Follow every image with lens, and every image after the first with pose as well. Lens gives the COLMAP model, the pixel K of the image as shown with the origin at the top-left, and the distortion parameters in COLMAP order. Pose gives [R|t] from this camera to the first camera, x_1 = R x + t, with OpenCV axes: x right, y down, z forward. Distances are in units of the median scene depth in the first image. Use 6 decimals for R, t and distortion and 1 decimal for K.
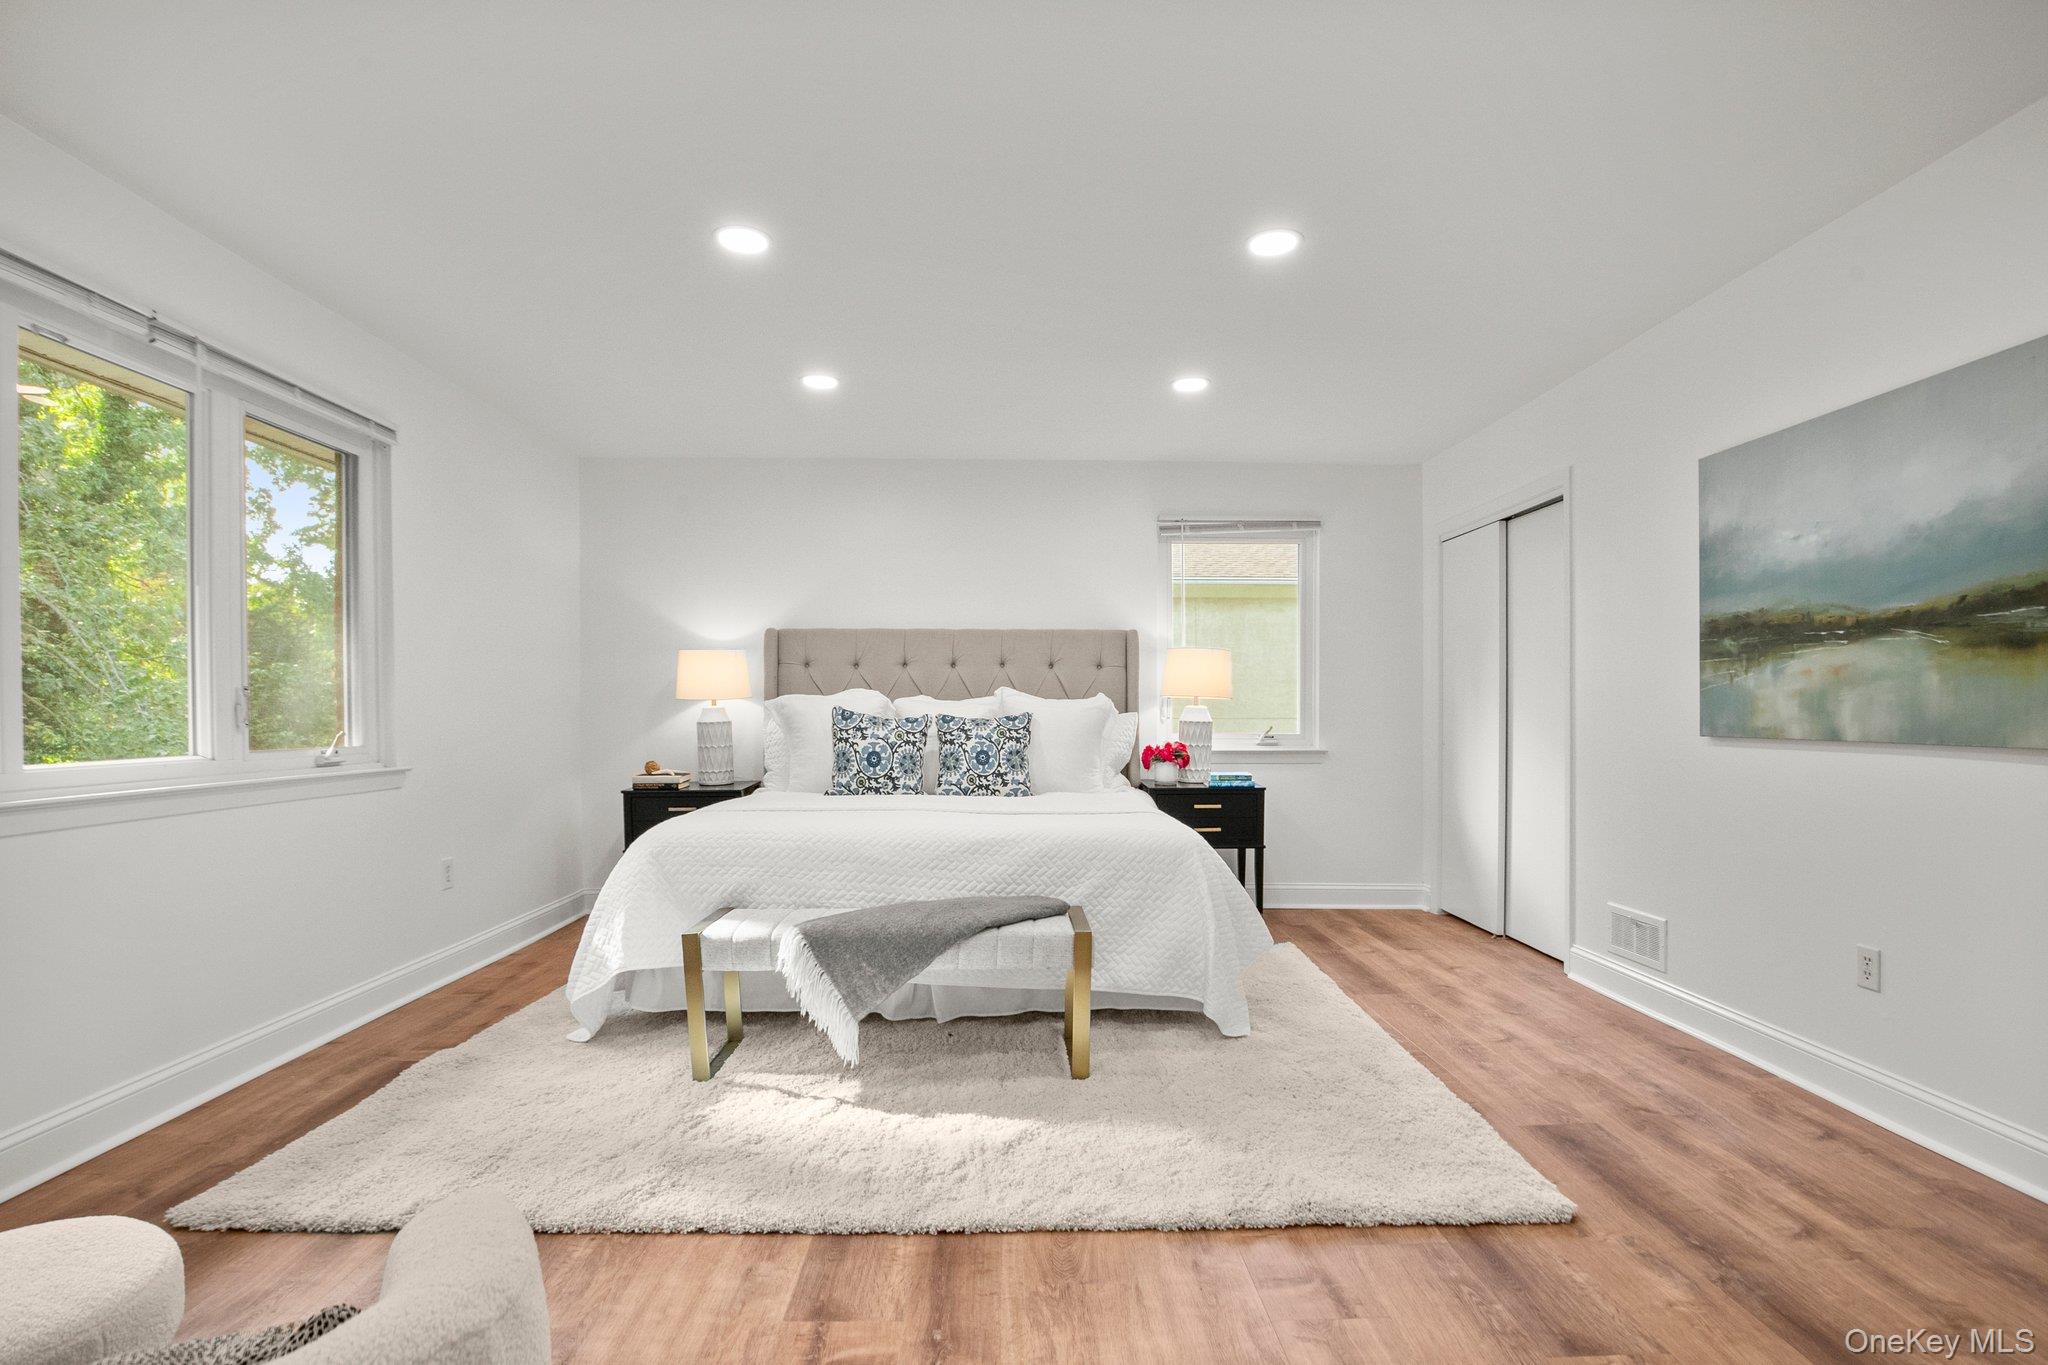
lens RADIAL K [[931.4, 0, 1016.6], [0, 931.4, 706.4], [0, 0, 1]] dist [-0.000950, -0.000347]
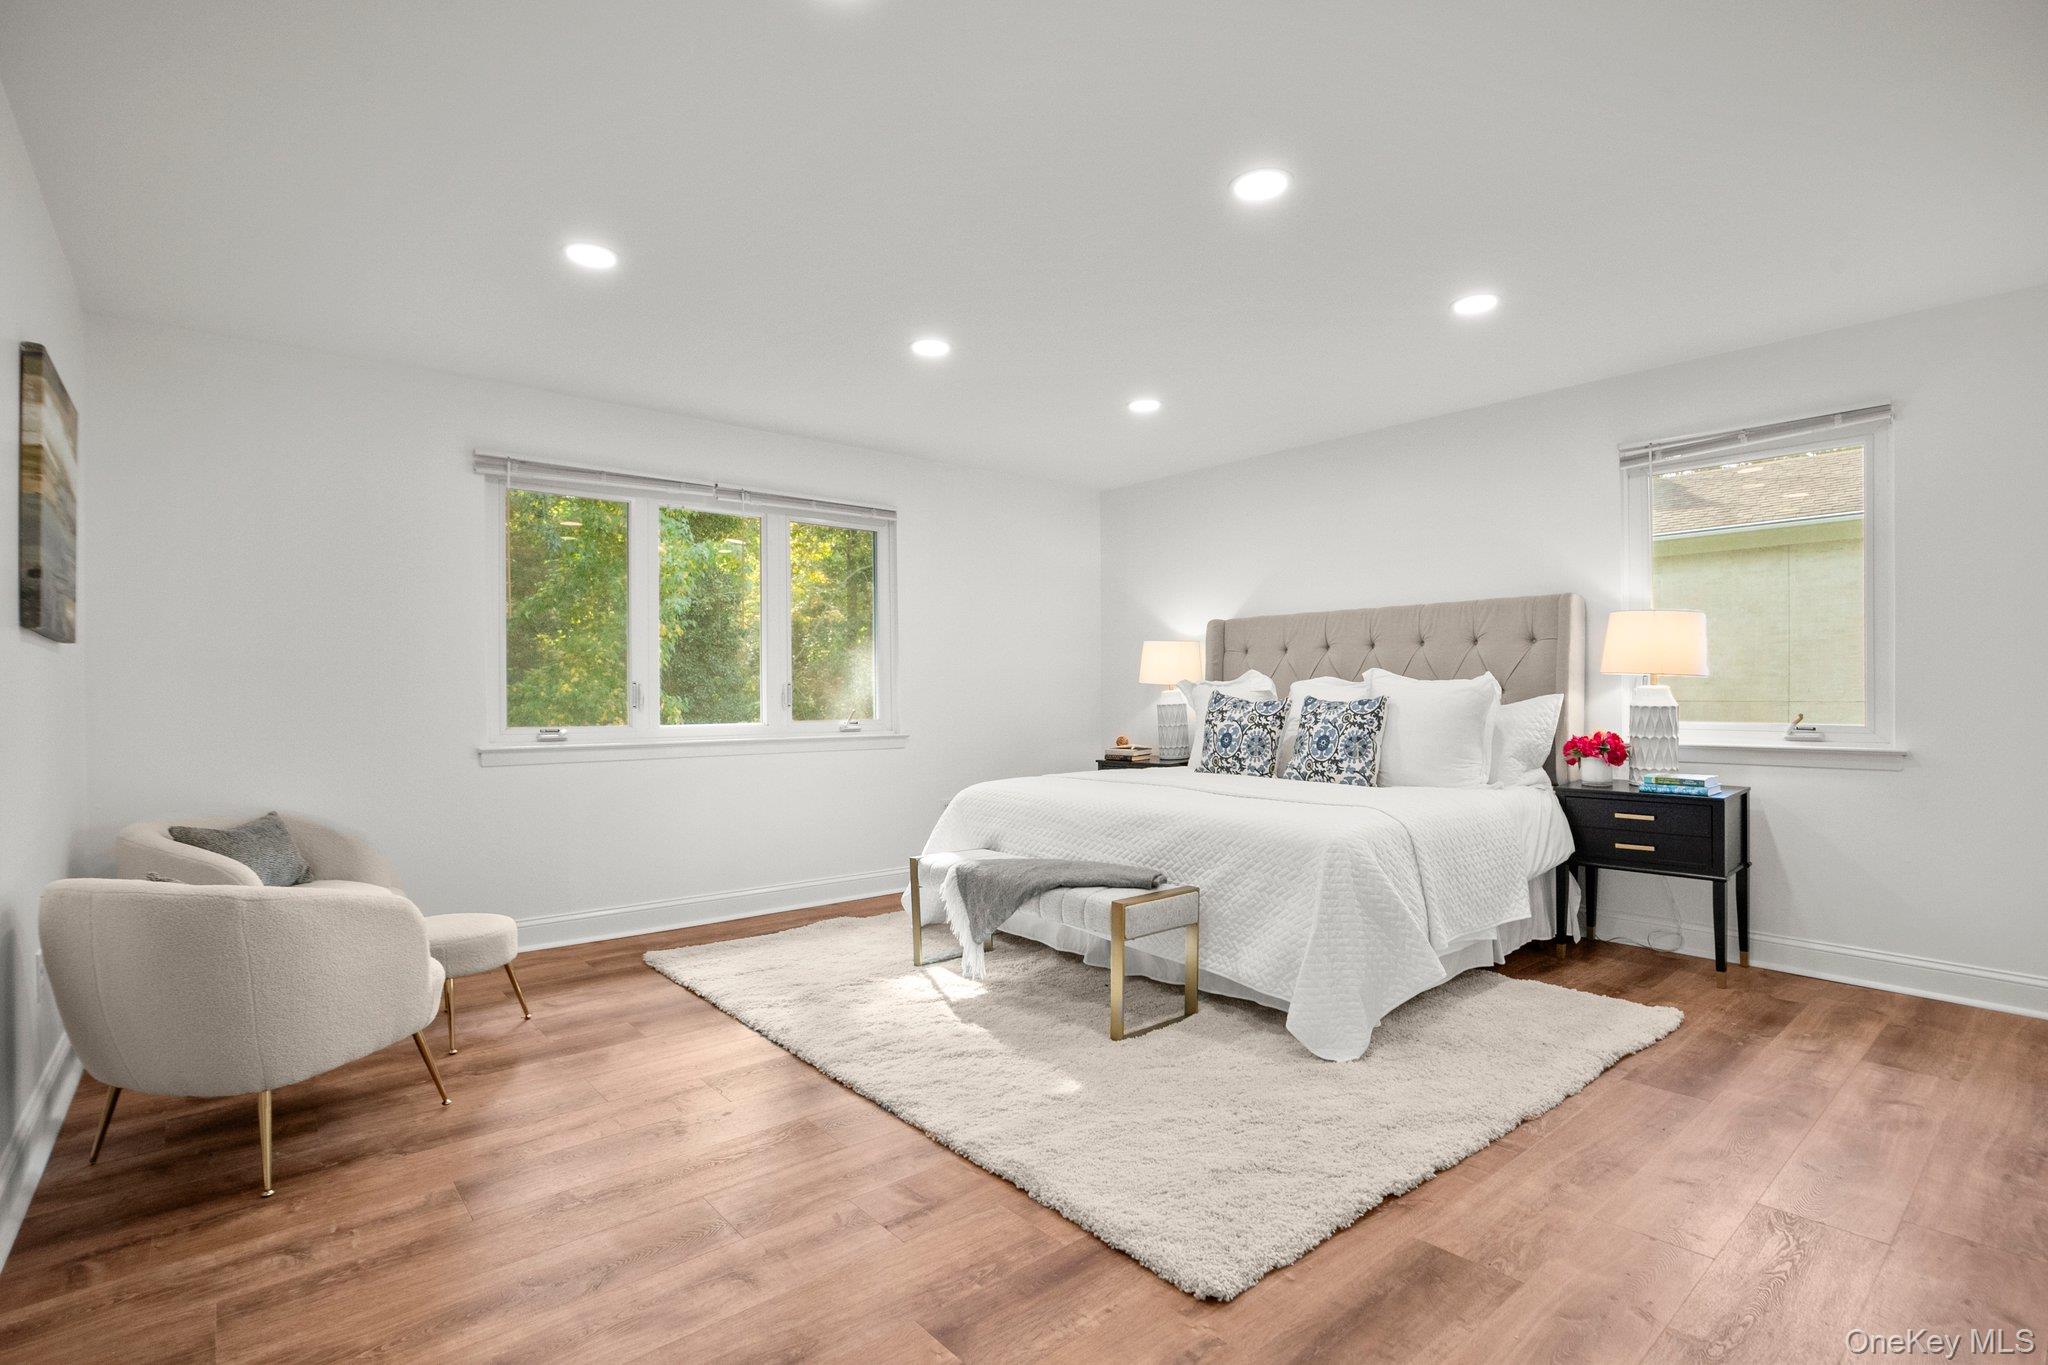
lens RADIAL K [[930.2, 0, 1060.2], [0, 930.2, 686.6], [0, 0, 1]] dist [-0.015639, 0.000134]
pose [[0.660541, -0.009724, -0.750727, 0.514698], [0.008440, 0.999949, -0.005527, -0.000261], [0.750743, -0.002685, 0.660589, 0.156382]]
